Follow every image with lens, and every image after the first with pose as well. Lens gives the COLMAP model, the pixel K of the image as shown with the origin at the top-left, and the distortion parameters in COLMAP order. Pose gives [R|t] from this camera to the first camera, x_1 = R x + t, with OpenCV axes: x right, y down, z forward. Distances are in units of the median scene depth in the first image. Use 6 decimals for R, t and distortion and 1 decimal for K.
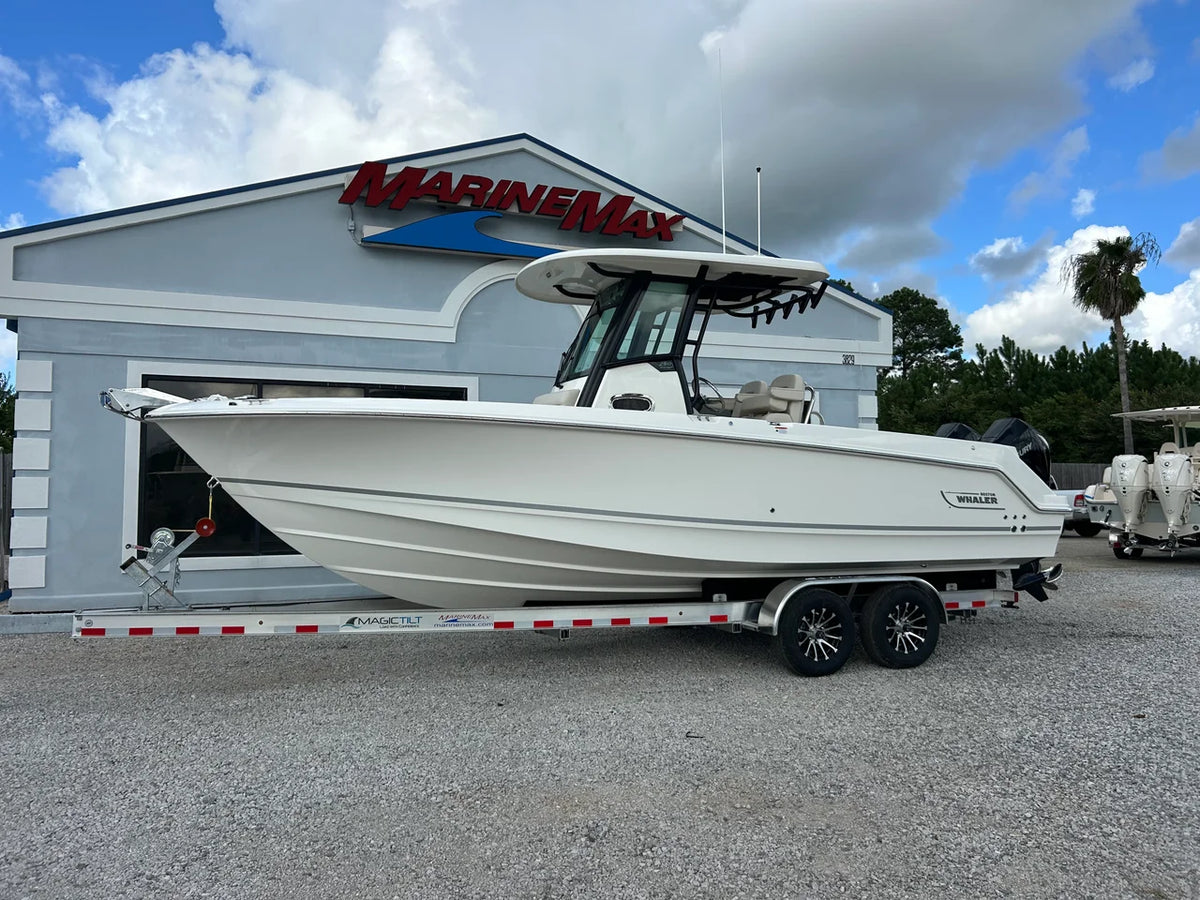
lens RADIAL K [[866.3, 0, 592.5], [0, 866.3, 451.2], [0, 0, 1]] dist [0.061461, -0.070733]
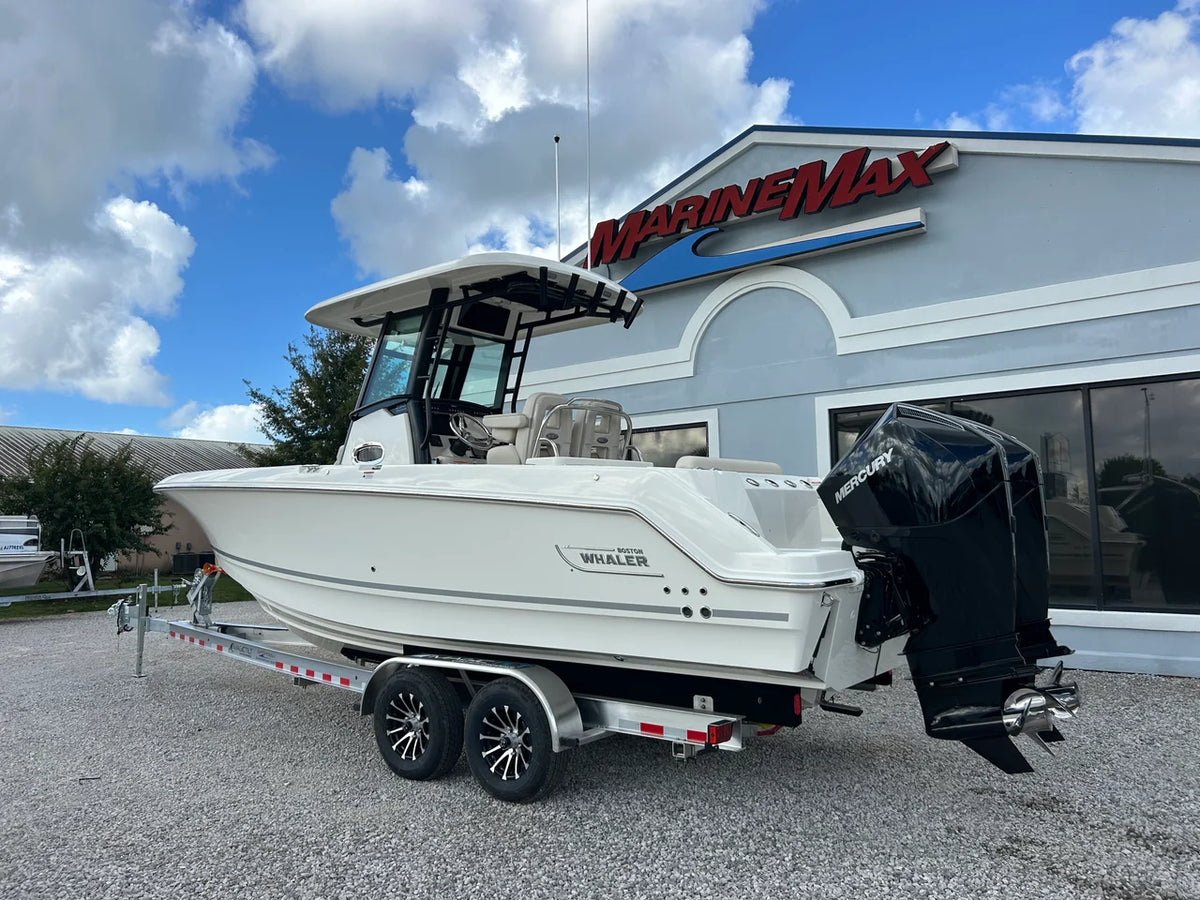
lens RADIAL K [[888.0, 0, 600.0], [0, 888.0, 450.0], [0, 0, 1]] dist [0.074625, -0.069241]
pose [[0.524325, -0.080972, -0.847659, 0.984473], [0.053198, 0.996639, -0.062297, 0.016689], [0.849855, -0.012430, 0.526871, 0.661084]]
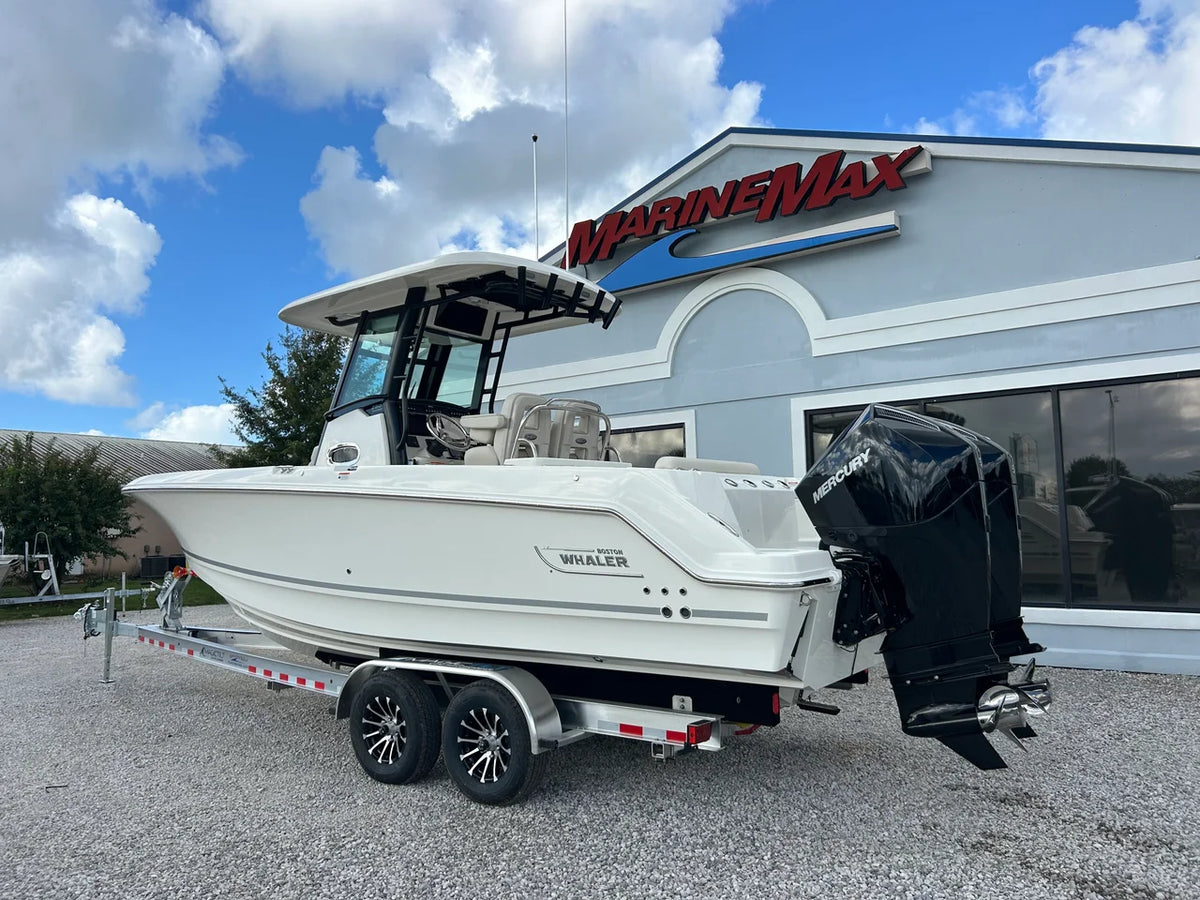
lens RADIAL K [[888.0, 0, 600.0], [0, 888.0, 450.0], [0, 0, 1]] dist [0.074625, -0.069241]
pose [[0.551056, -0.082383, -0.830392, 0.980433], [0.055917, 0.996524, -0.061757, 0.016632], [0.832593, -0.012401, 0.553747, 0.657018]]
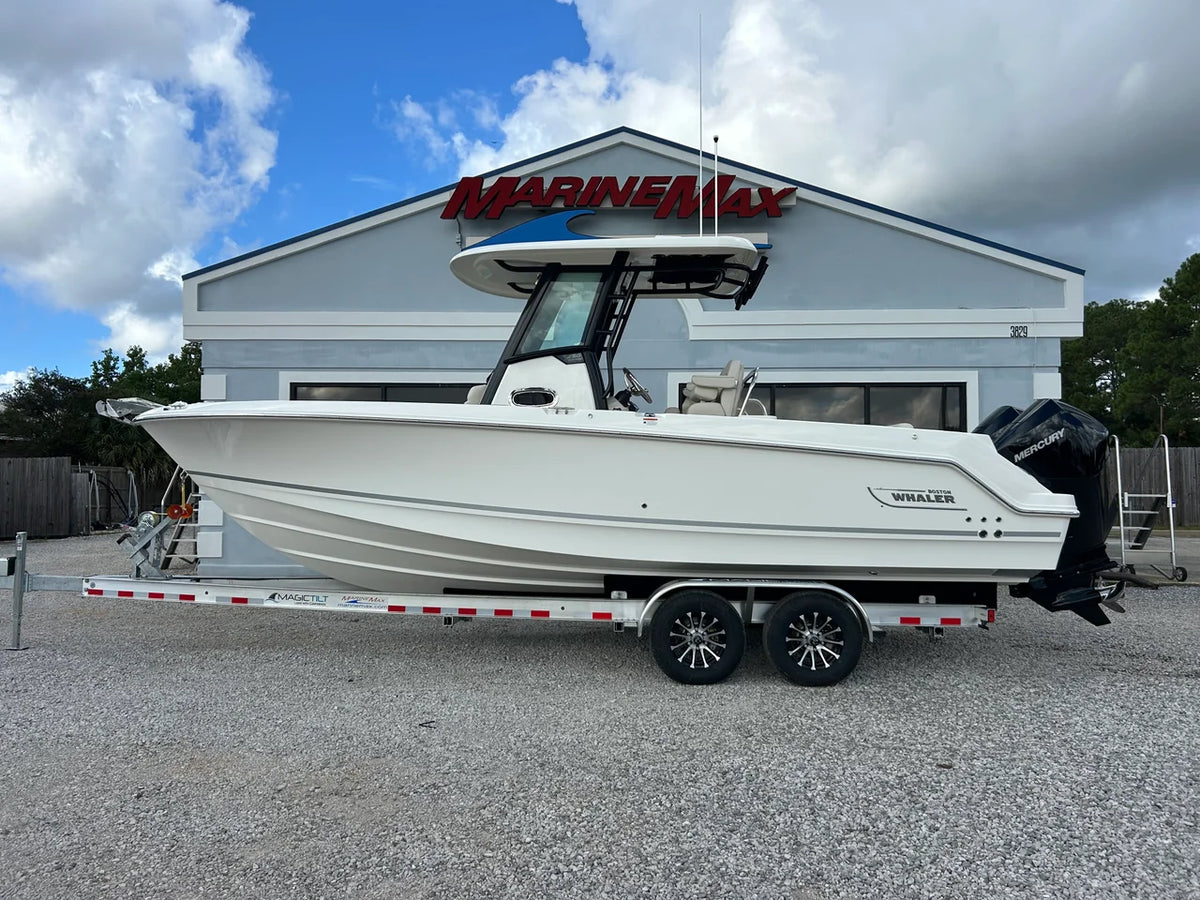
lens RADIAL K [[866.3, 0, 592.7], [0, 866.3, 455.1], [0, 0, 1]] dist [0.061799, -0.071254]
pose [[0.920900, -0.004694, -0.389771, 0.477182], [0.010712, 0.999855, 0.013266, -0.000769], [0.389652, -0.016392, 0.920816, 0.096084]]
